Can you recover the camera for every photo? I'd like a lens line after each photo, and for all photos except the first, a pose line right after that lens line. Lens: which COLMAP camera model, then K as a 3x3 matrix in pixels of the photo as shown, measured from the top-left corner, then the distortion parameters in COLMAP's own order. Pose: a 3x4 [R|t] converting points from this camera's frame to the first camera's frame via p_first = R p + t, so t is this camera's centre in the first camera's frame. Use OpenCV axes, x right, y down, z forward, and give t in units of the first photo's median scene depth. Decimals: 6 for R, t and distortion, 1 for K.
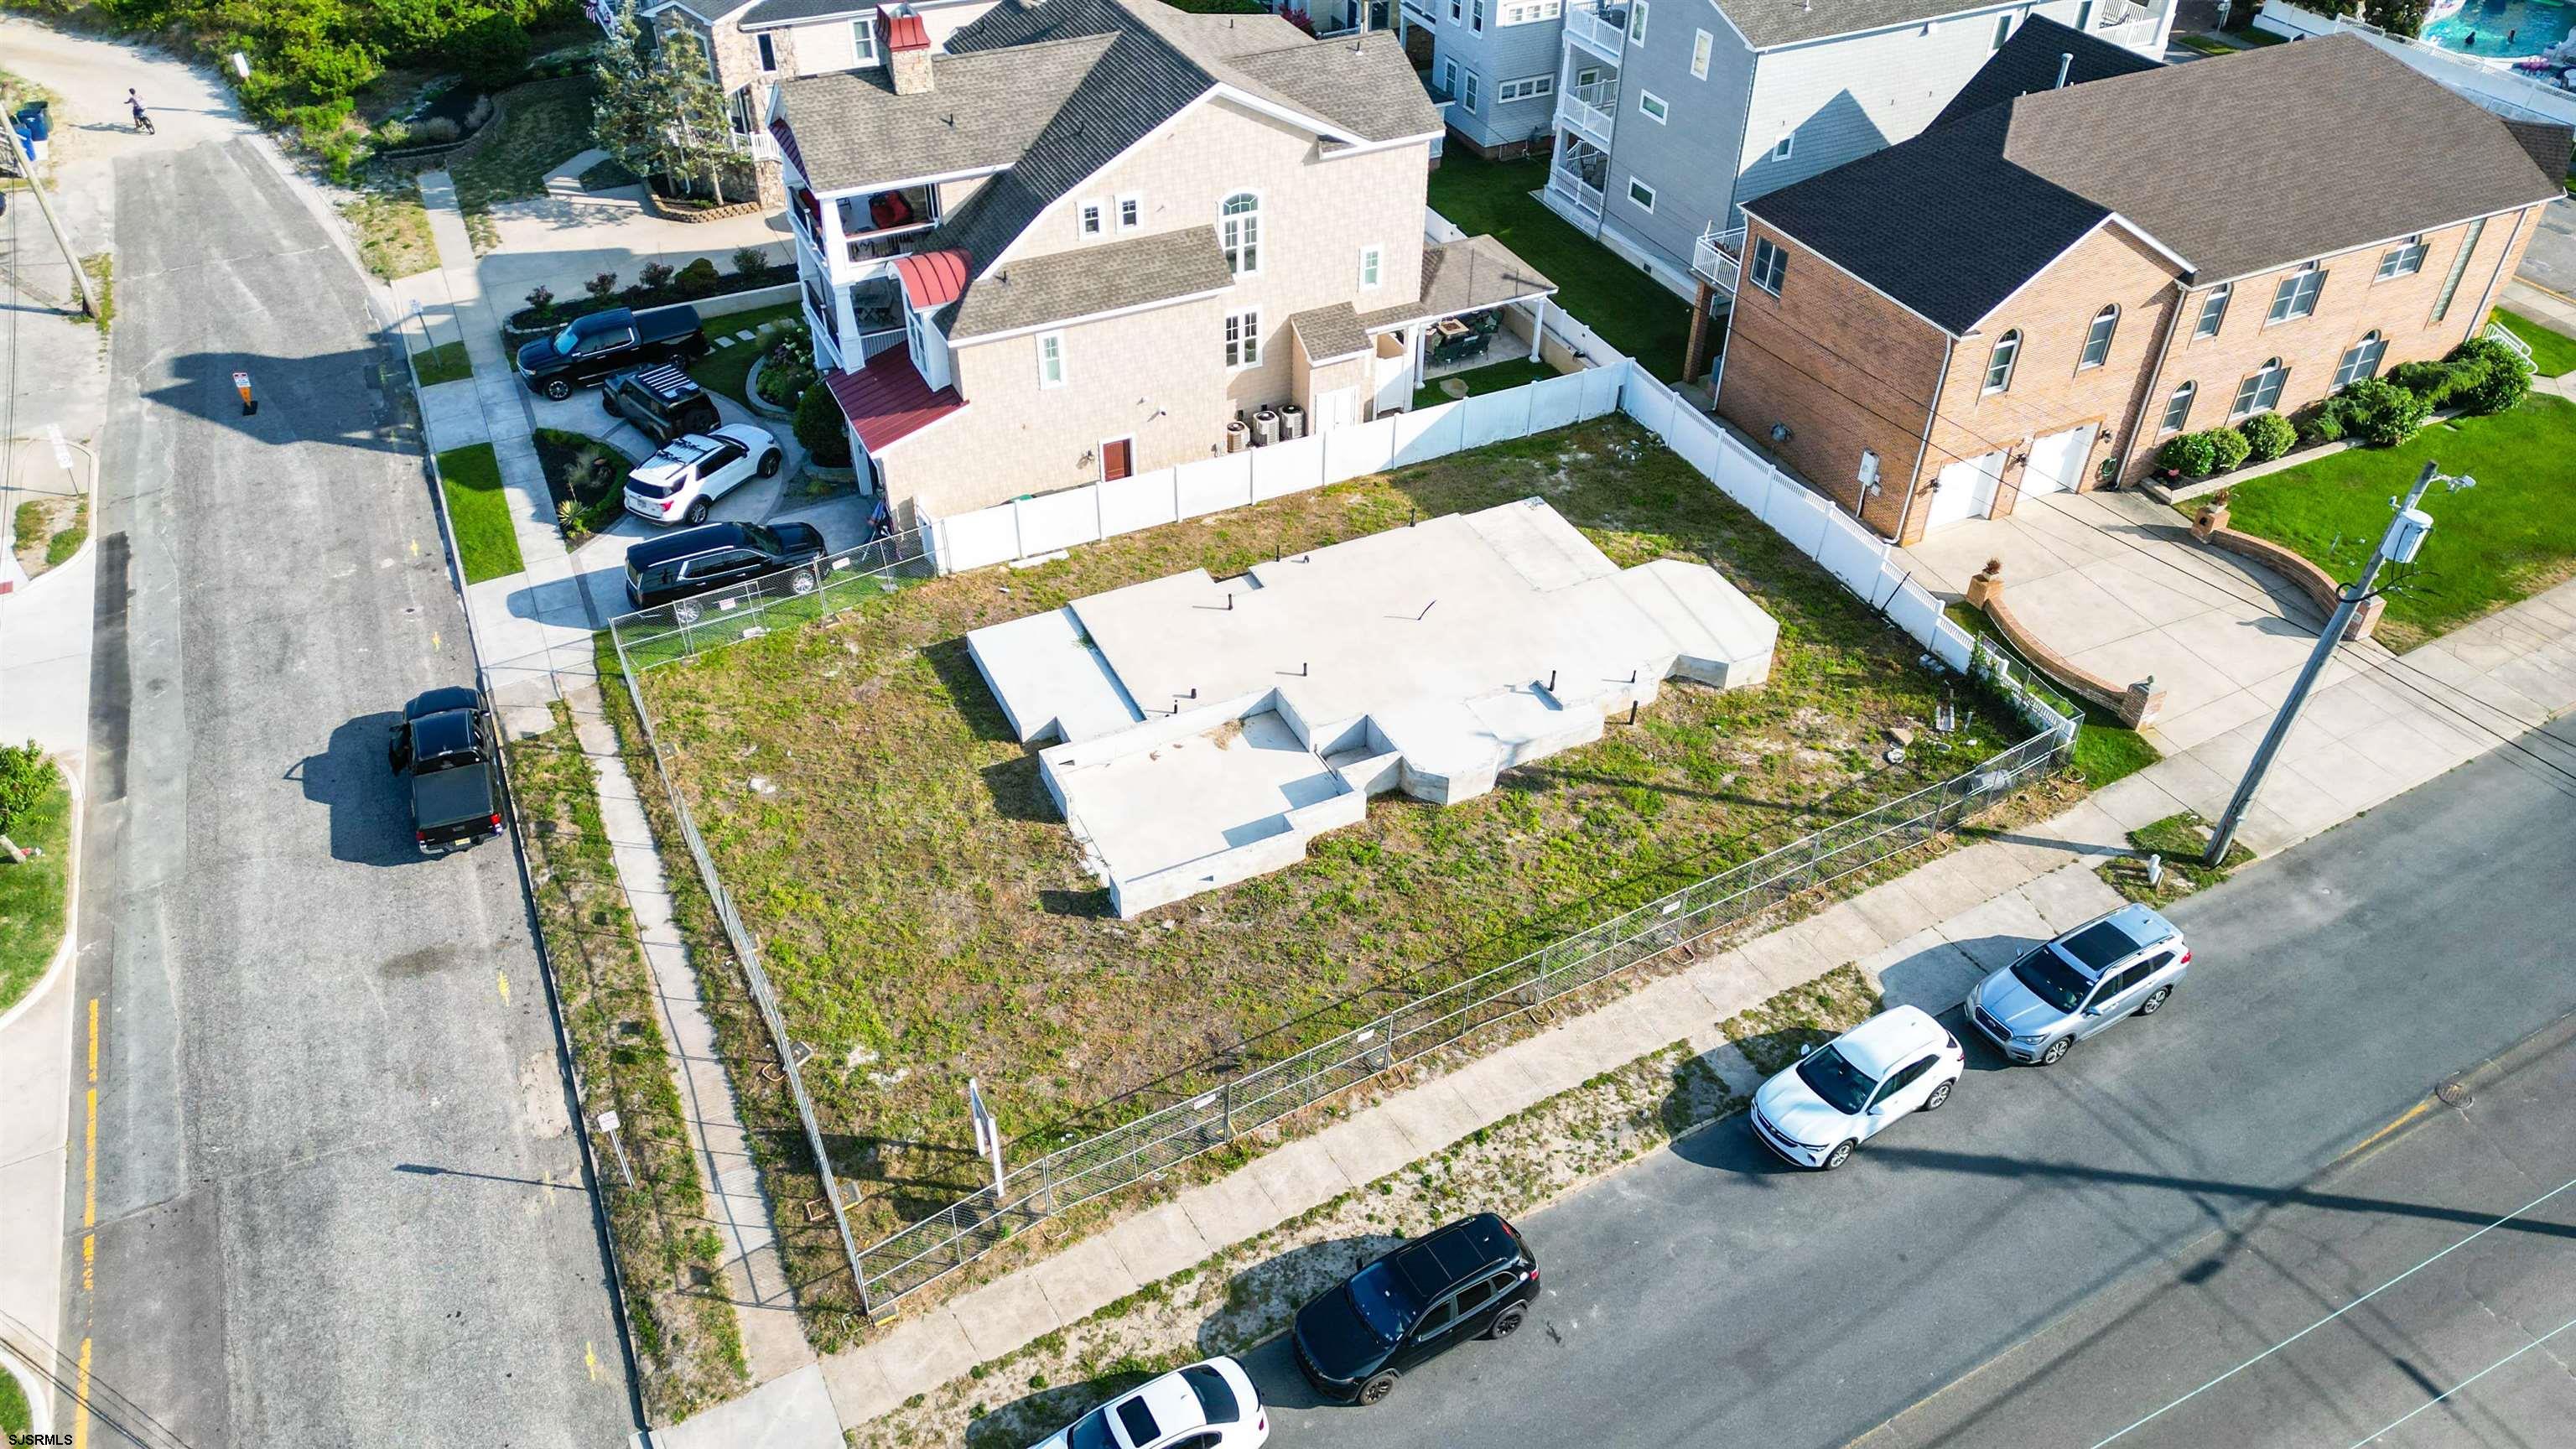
lens RADIAL K [[1792.1, 0, 1271.6], [0, 1792.1, 718.8], [0, 0, 1]] dist [0.085933, -0.087438]
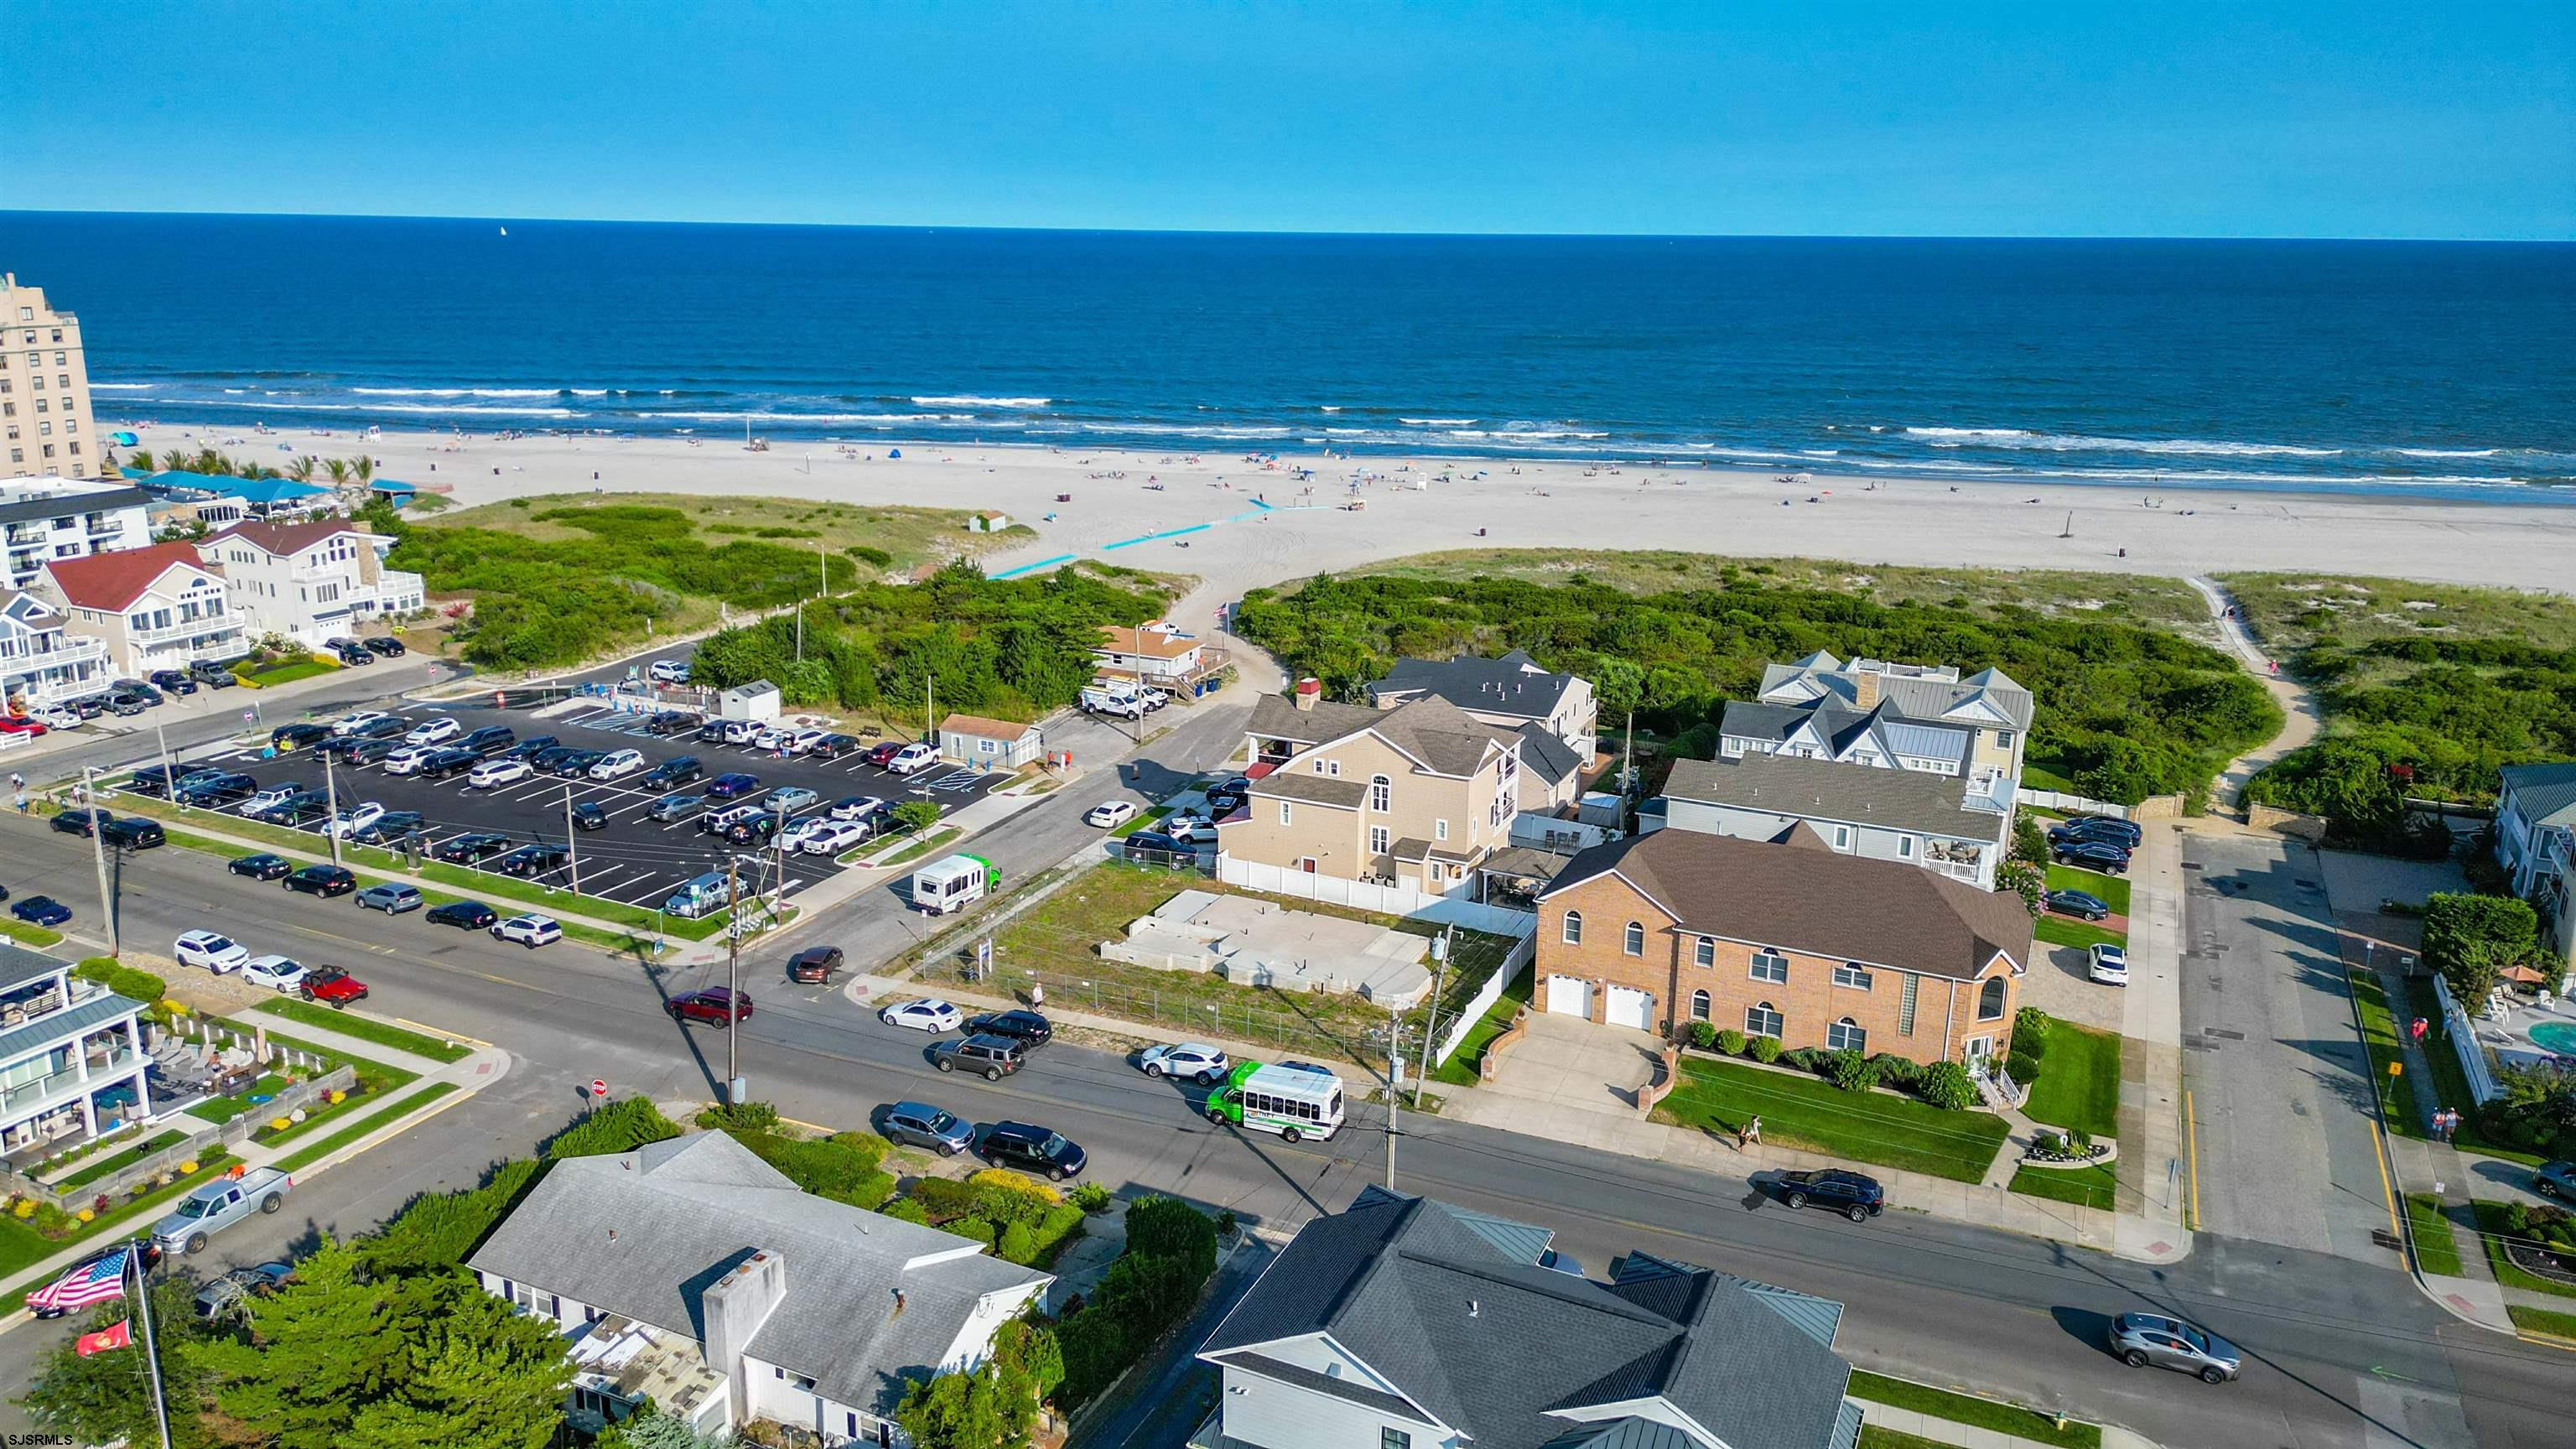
lens RADIAL K [[1792.1, 0, 1280.9], [0, 1792.1, 715.5], [0, 0, 1]] dist [0.085933, -0.087438]
pose [[0.635274, 0.204536, -0.744709, 1.720754], [-0.489088, 0.852824, -0.182986, 0.137640], [0.597679, 0.480475, 0.641813, -0.640581]]
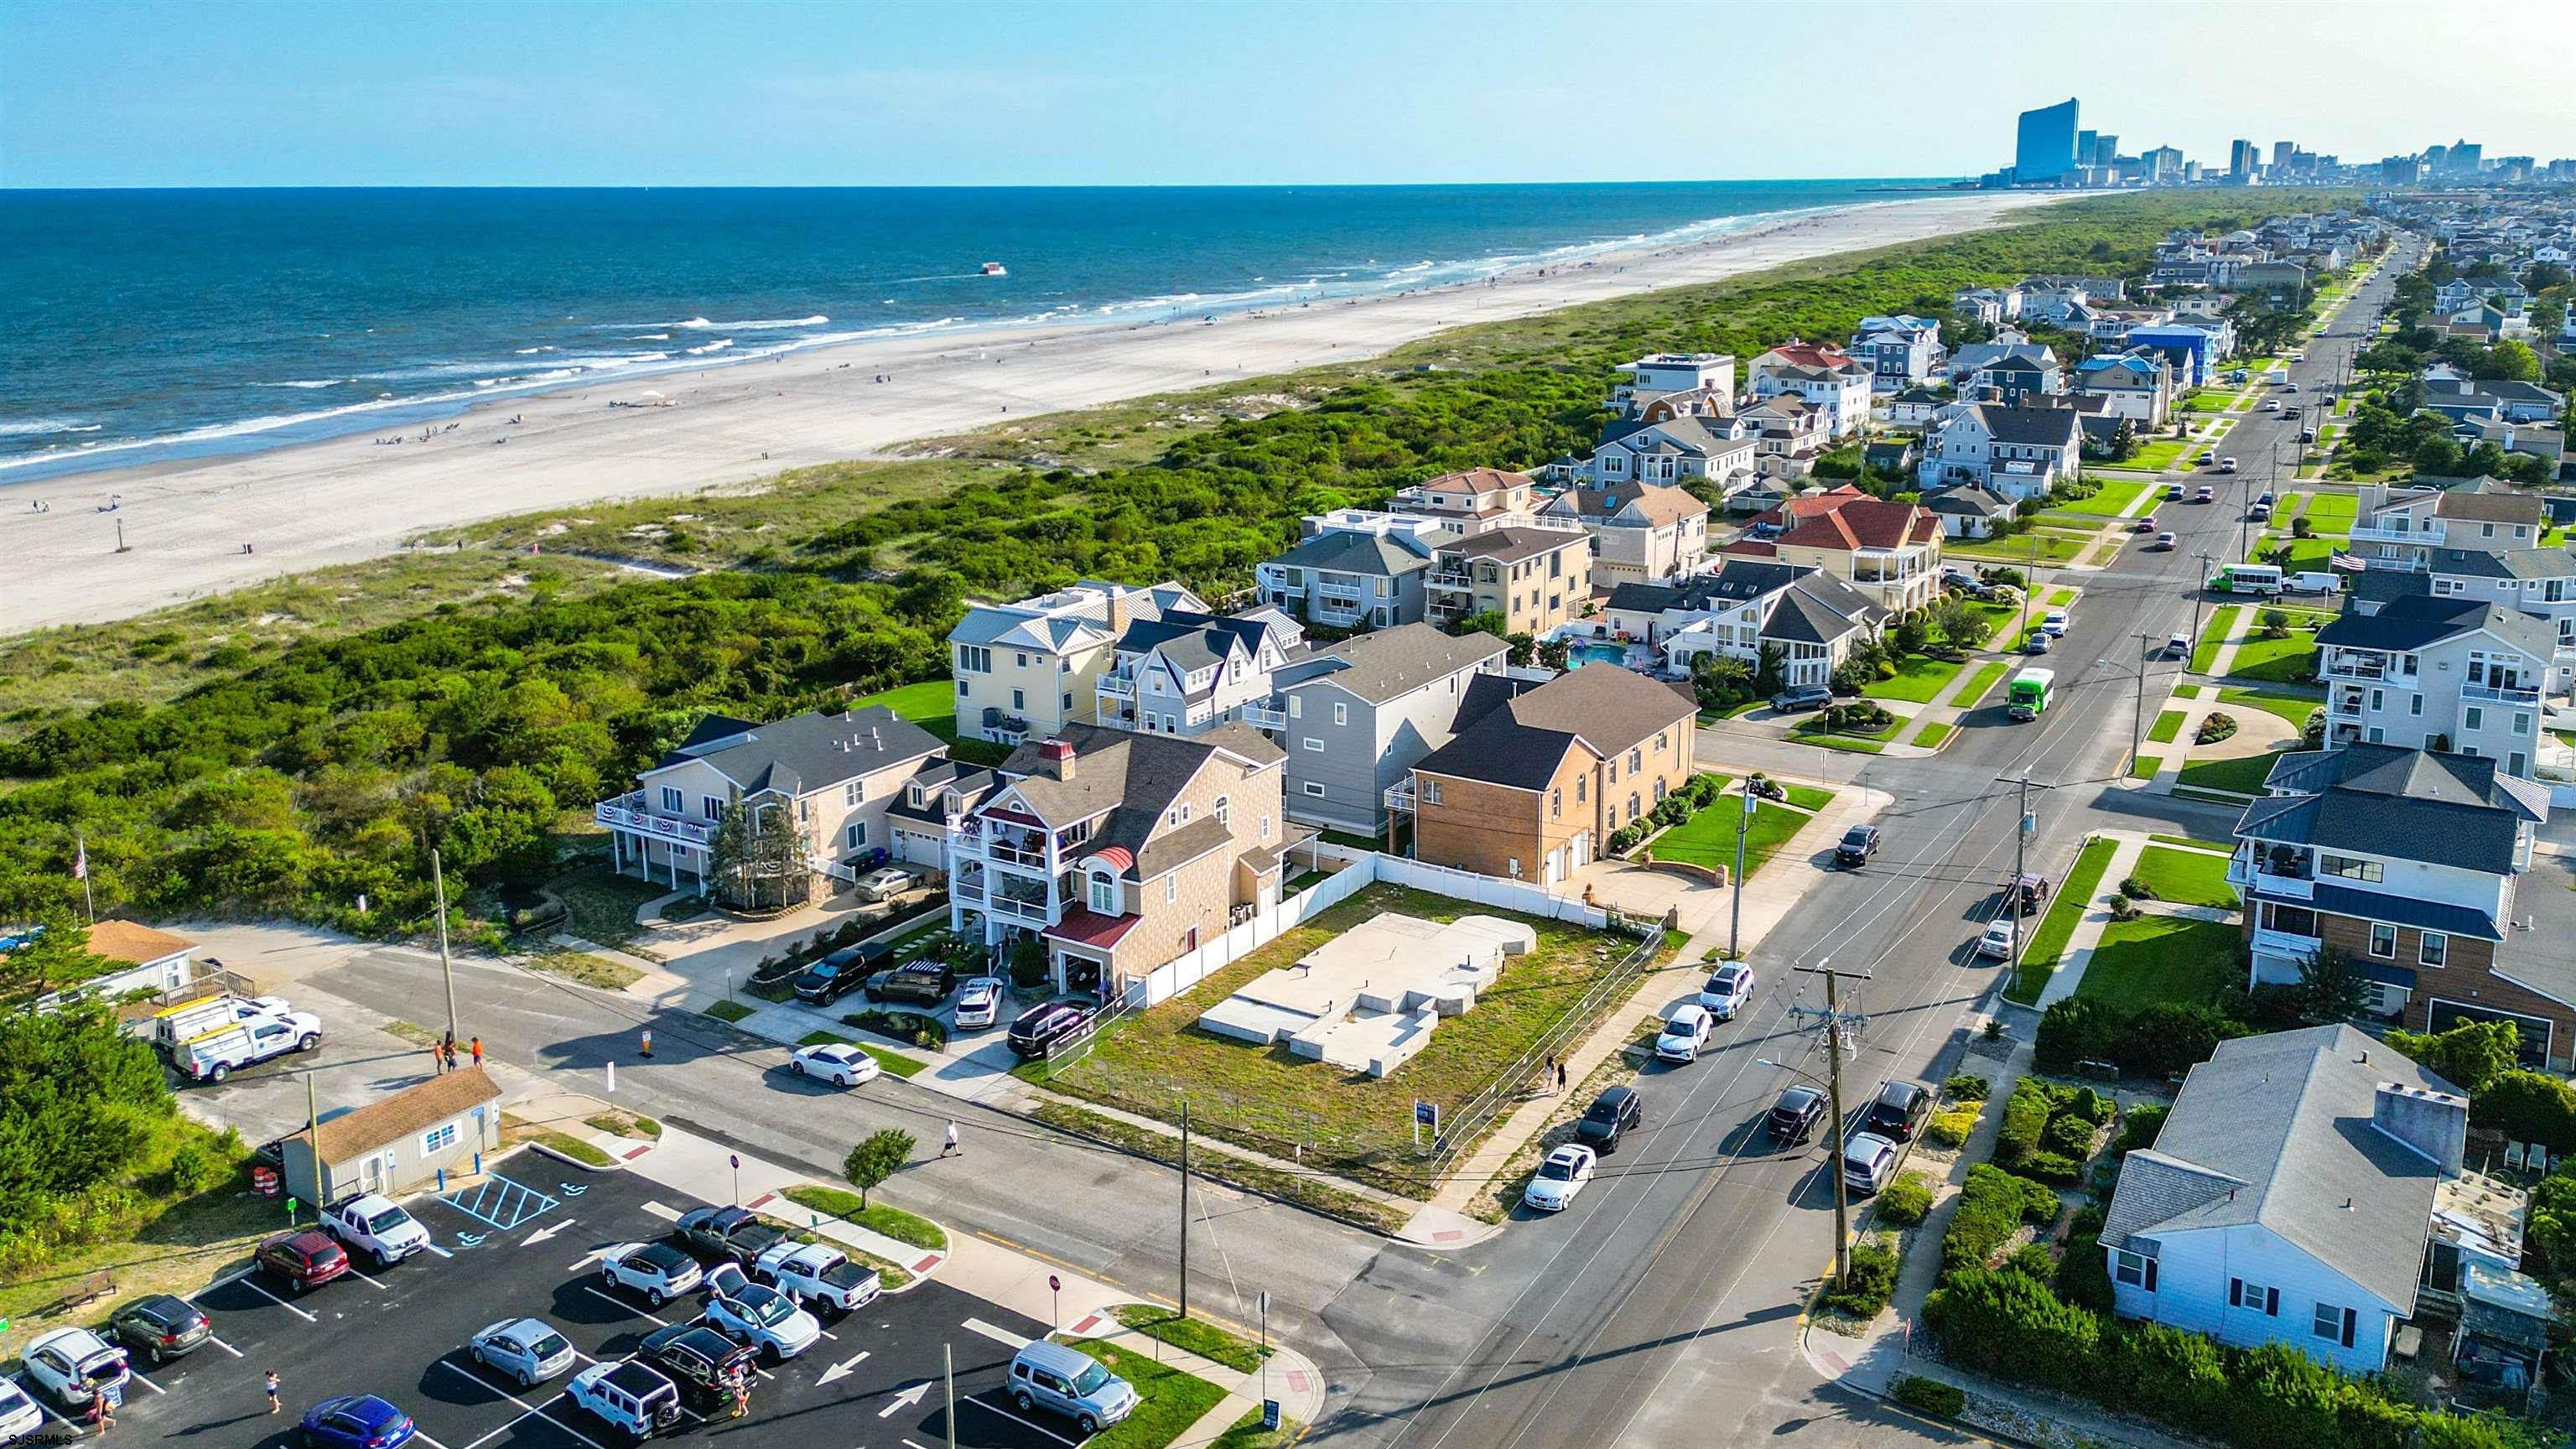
lens RADIAL K [[1943.0, 0, 1366.5], [0, 1943.0, 668.4], [0, 0, 1]] dist [0.080696, -0.071585]
pose [[0.842913, -0.141717, 0.519051, -1.057323], [0.345023, 0.882606, -0.319320, 0.355523], [-0.412865, 0.448243, 0.792856, -0.915580]]
